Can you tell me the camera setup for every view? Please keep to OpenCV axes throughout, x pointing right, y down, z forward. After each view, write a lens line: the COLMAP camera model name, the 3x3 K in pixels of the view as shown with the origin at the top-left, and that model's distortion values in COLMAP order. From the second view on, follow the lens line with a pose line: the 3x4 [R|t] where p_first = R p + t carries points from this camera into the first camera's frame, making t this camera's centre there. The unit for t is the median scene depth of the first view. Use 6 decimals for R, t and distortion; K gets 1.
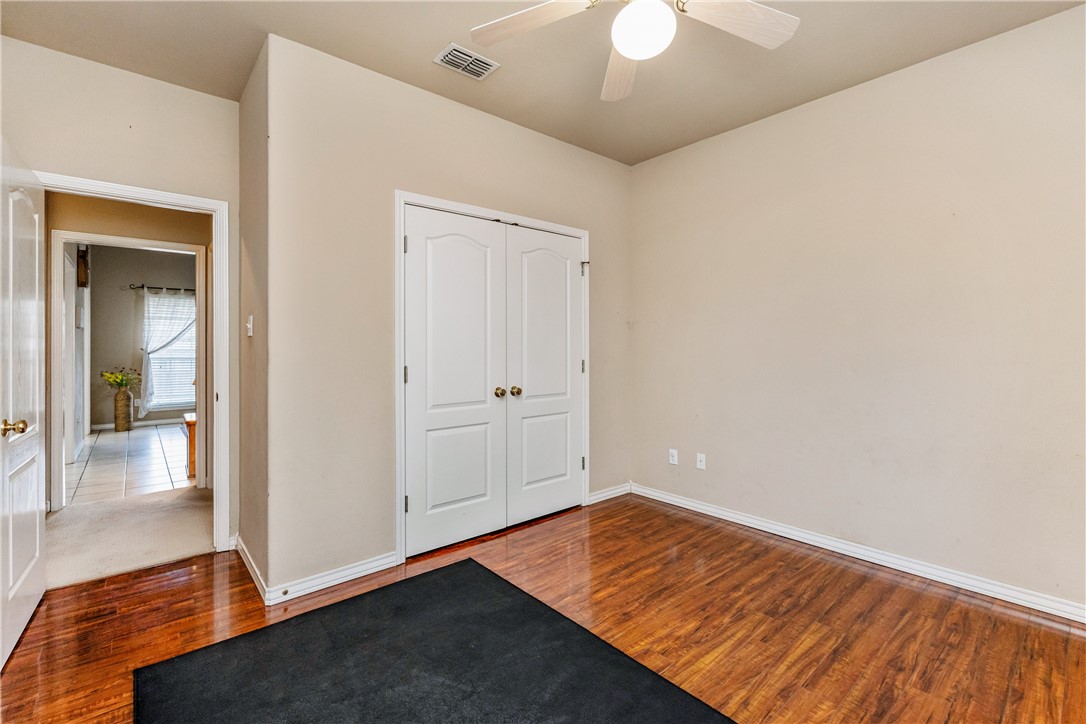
lens RADIAL K [[480.9, 0, 551.5], [0, 480.9, 339.0], [0, 0, 1]] dist [-0.005484, 0.001281]
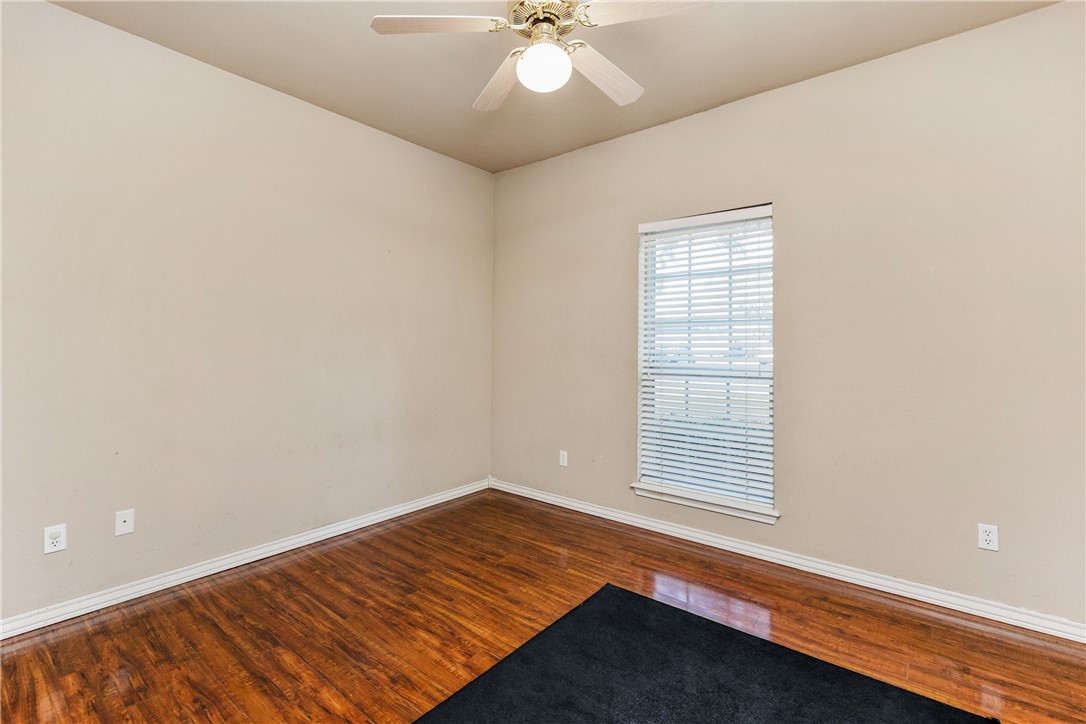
lens RADIAL K [[480.9, 0, 551.1], [0, 480.9, 358.7], [0, 0, 1]] dist [-0.005484, 0.001281]
pose [[-0.168753, -0.027589, 0.985272, -0.543475], [-0.020301, 0.999493, 0.024510, 0.011825], [-0.985449, -0.015866, -0.169227, 0.730791]]
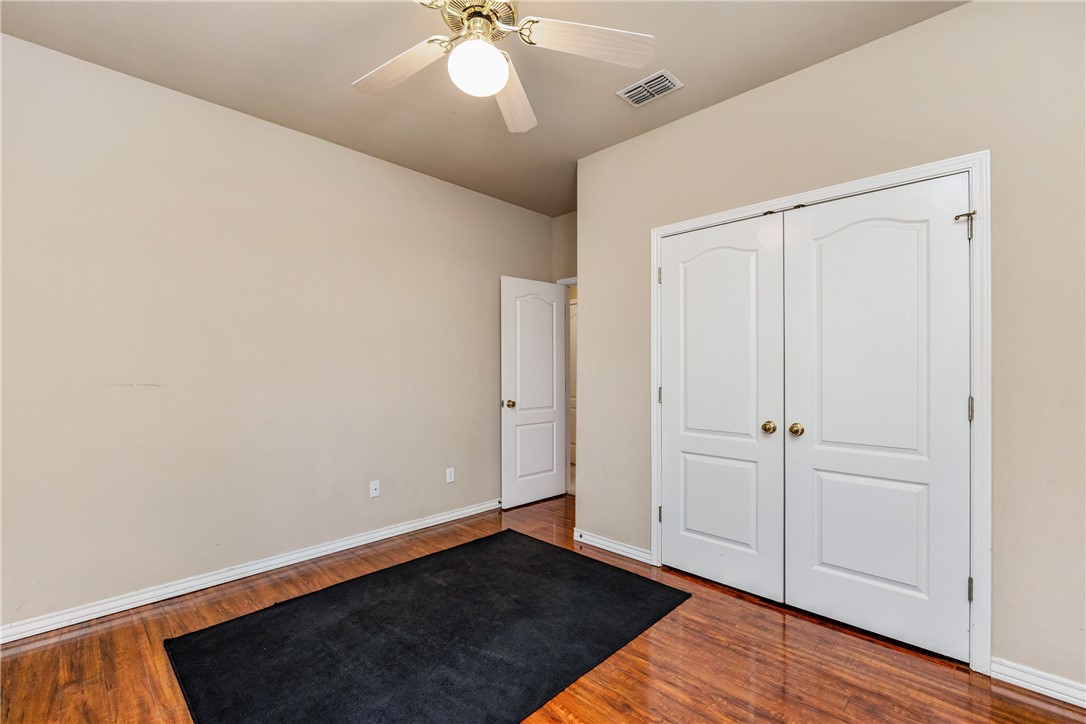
lens RADIAL K [[480.9, 0, 544.2], [0, 480.9, 362.7], [0, 0, 1]] dist [-0.005484, 0.001281]
pose [[0.070975, -0.012415, -0.997401, 0.773810], [0.006496, 0.999907, -0.011984, 0.013179], [0.997457, -0.005629, 0.071049, 0.668526]]
